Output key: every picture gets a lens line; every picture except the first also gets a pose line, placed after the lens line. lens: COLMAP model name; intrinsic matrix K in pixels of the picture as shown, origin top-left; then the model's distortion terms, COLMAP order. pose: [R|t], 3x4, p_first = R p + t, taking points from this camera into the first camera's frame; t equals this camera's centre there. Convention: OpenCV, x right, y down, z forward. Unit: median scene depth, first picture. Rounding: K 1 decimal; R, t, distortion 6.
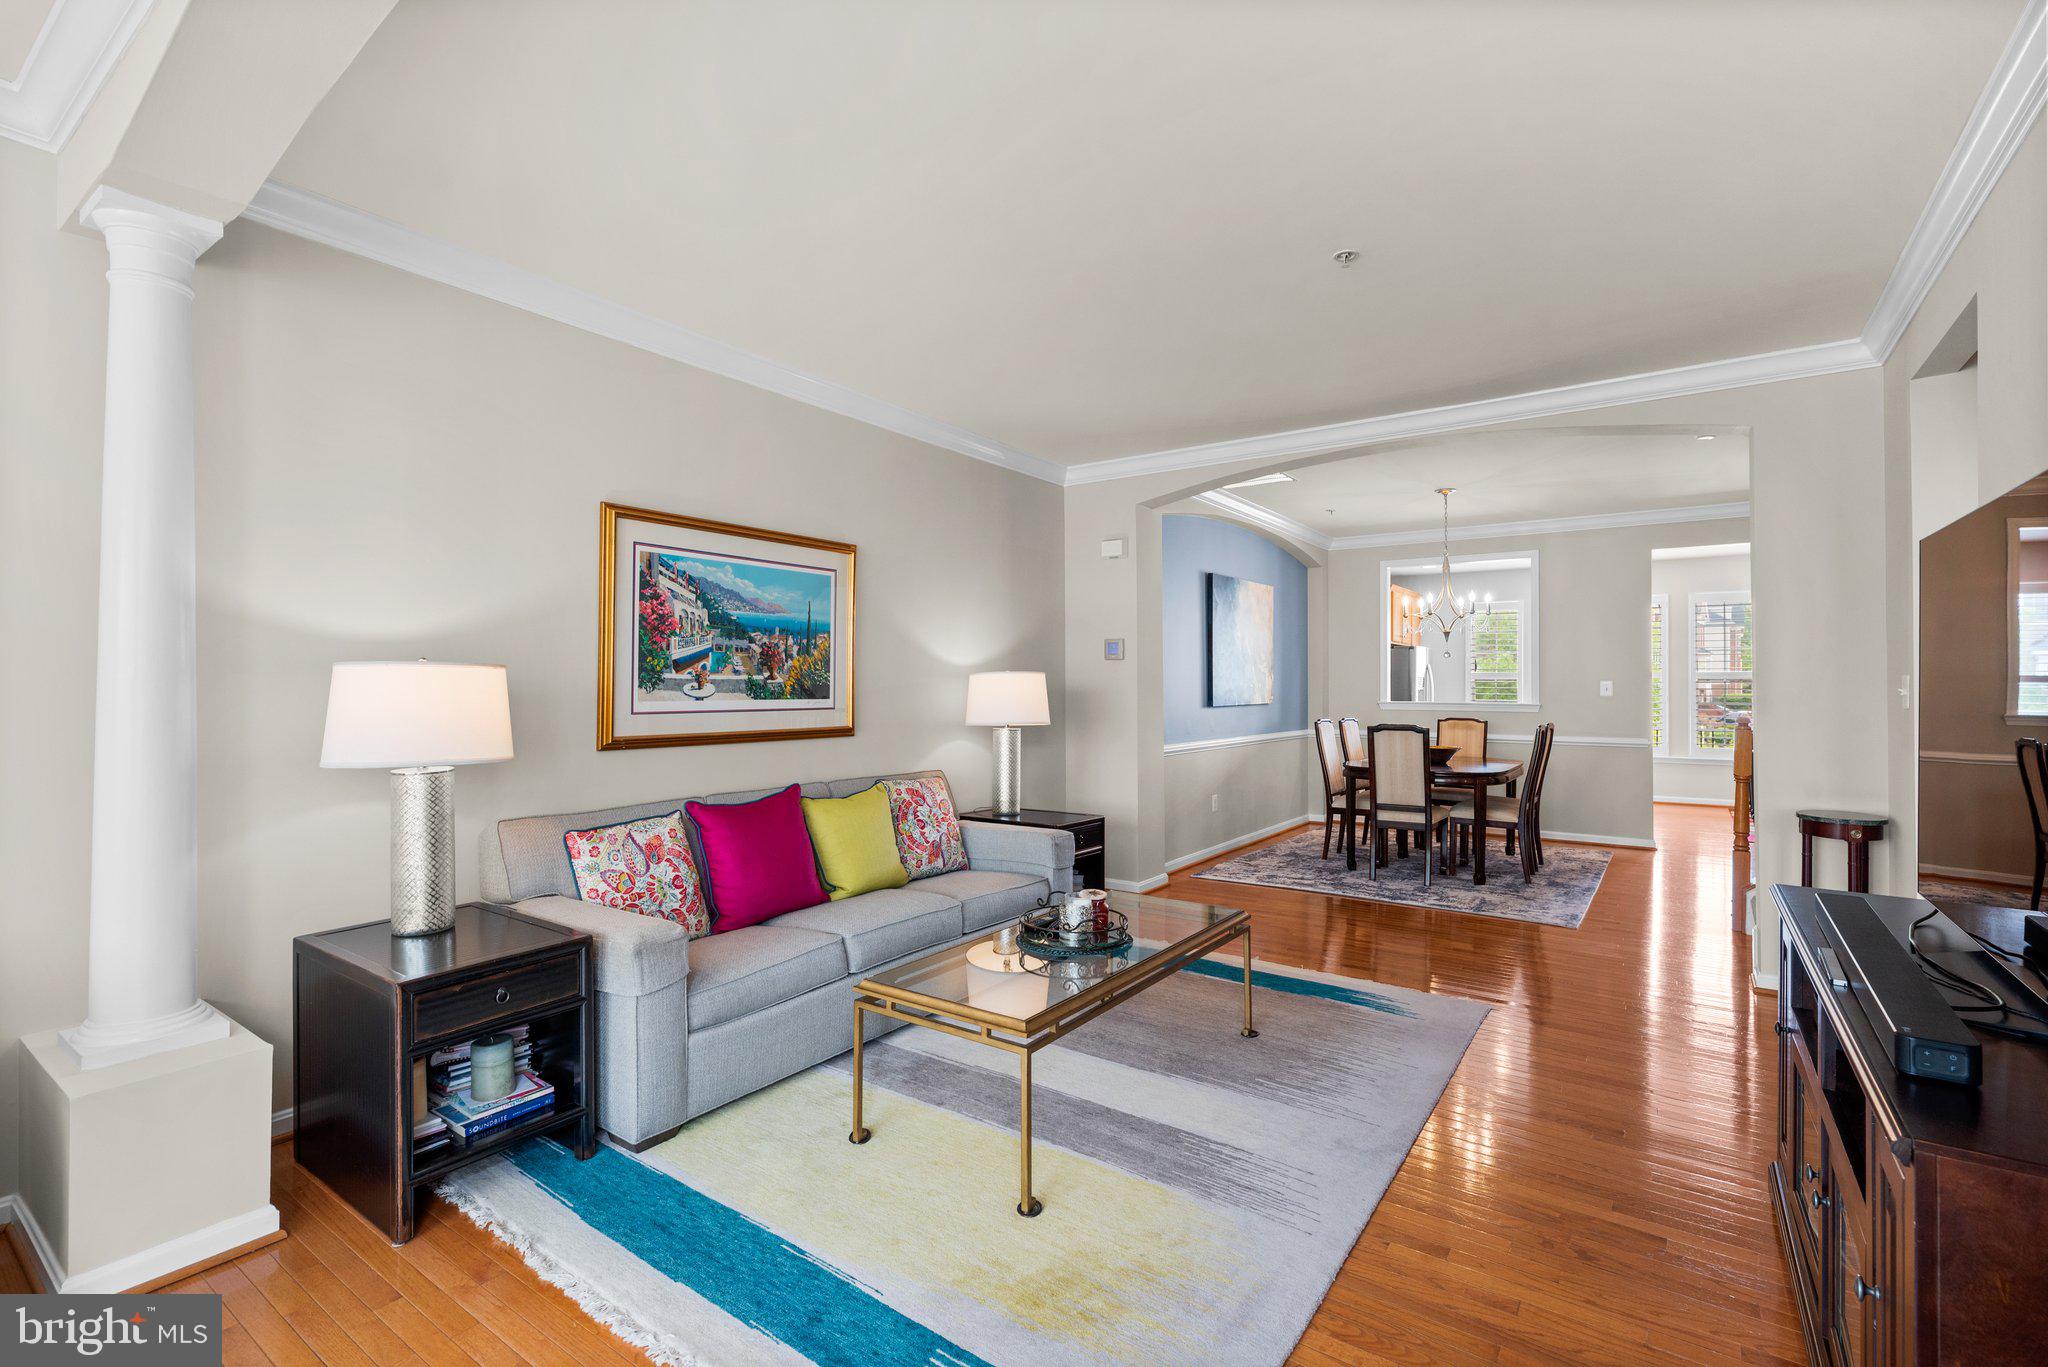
lens RADIAL K [[918.7, 0, 1018.4], [0, 918.7, 681.1], [0, 0, 1]] dist [0.002729, -0.000078]
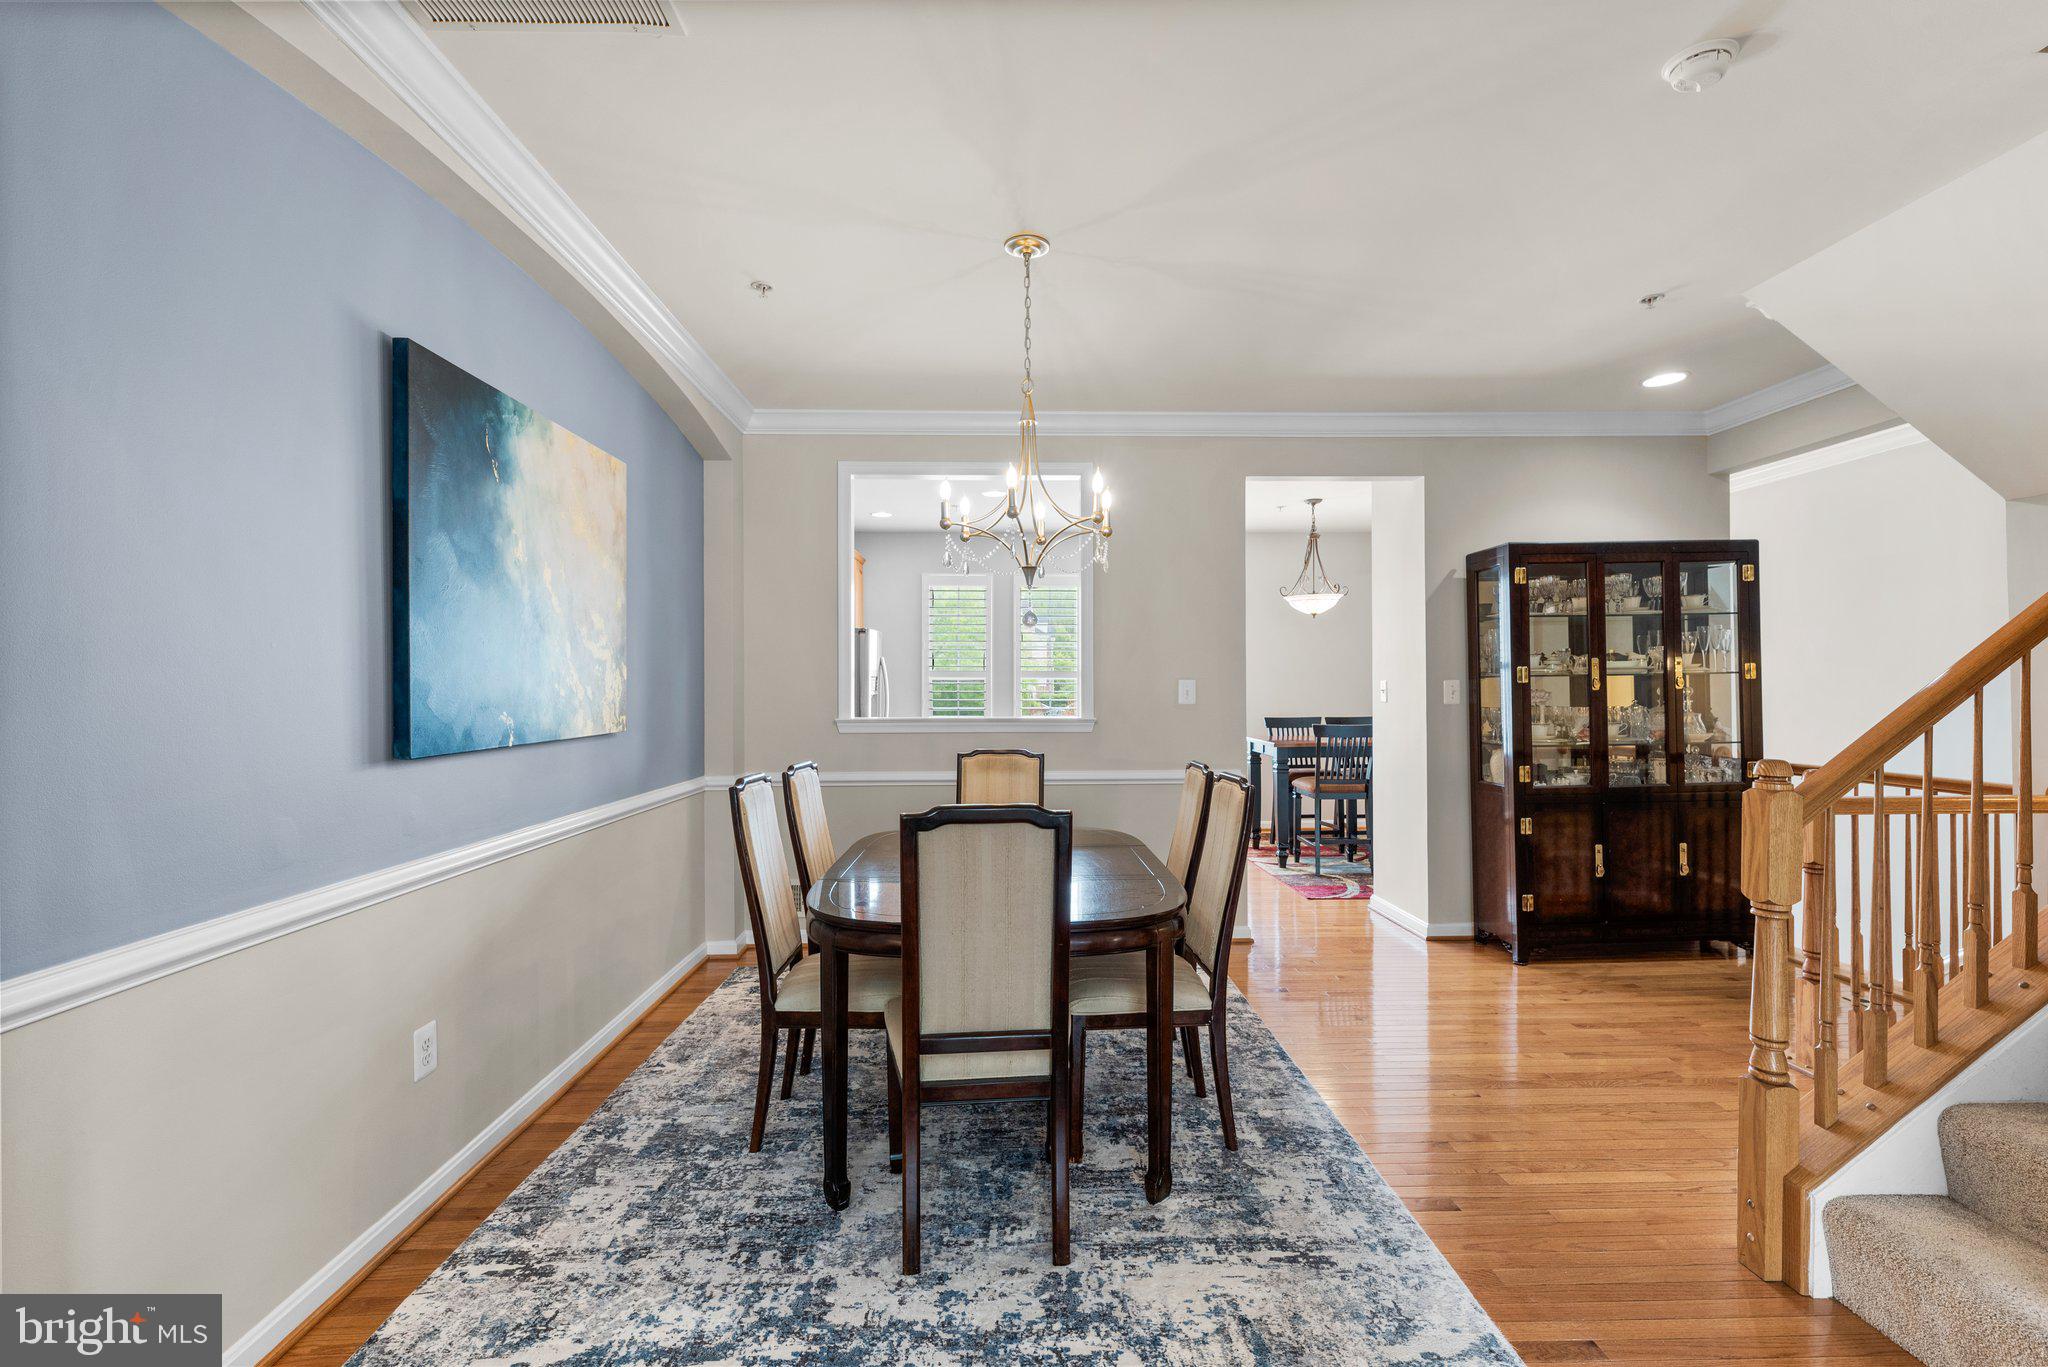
lens RADIAL K [[918.7, 0, 1031.3], [0, 918.7, 677.9], [0, 0, 1]] dist [0.002729, -0.000078]
pose [[0.792297, 0.003414, 0.610126, 0.185117], [0.002471, 0.999958, -0.008803, 0.003574], [-0.610131, 0.008482, 0.792255, 0.607886]]
